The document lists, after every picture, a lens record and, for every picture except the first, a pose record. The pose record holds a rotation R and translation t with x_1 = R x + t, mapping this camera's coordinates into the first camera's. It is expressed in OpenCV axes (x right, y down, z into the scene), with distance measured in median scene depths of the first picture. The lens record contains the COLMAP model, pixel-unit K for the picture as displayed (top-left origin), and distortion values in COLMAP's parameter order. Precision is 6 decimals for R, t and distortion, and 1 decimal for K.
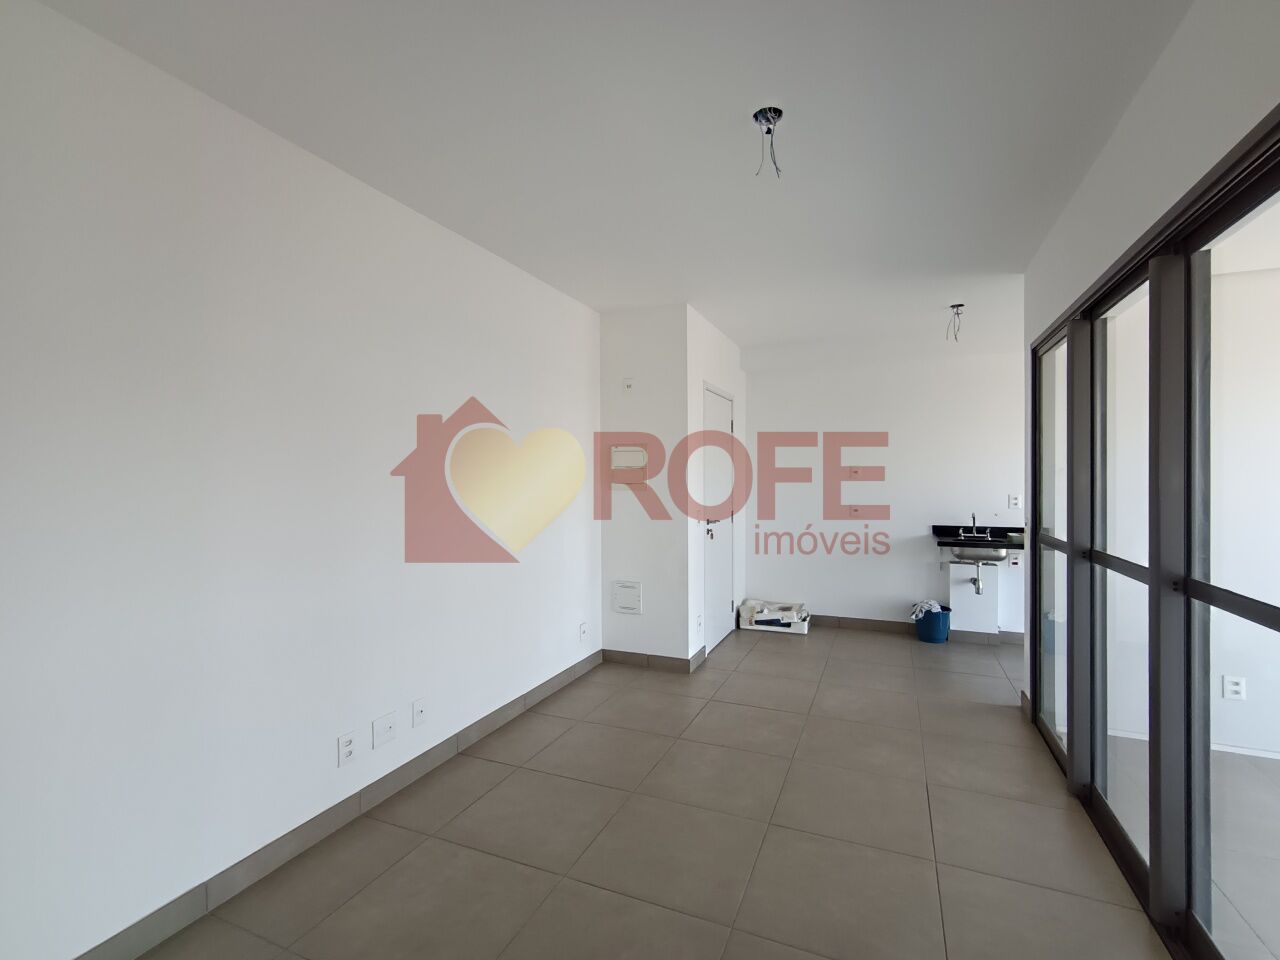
lens RADIAL K [[586.5, 0, 646.9], [0, 586.5, 481.0], [0, 0, 1]] dist [-0.001561, 0.001937]
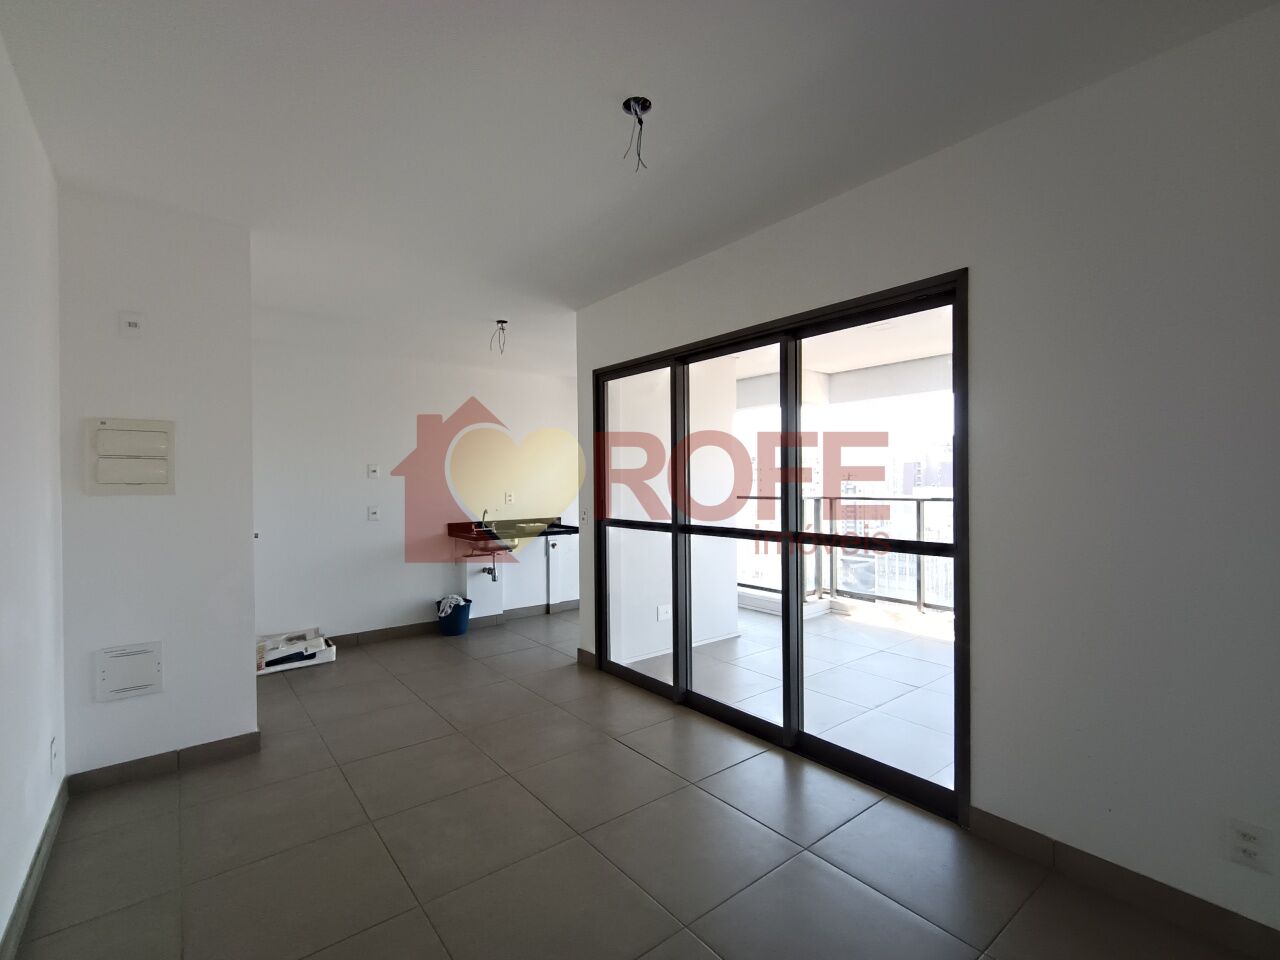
lens RADIAL K [[586.5, 0, 646.4], [0, 586.5, 479.6], [0, 0, 1]] dist [-0.001561, 0.001937]
pose [[0.465716, 0.001918, 0.884932, -0.281192], [0.002376, 0.999991, -0.003418, 0.002768], [-0.884931, 0.003694, 0.465707, 0.212451]]
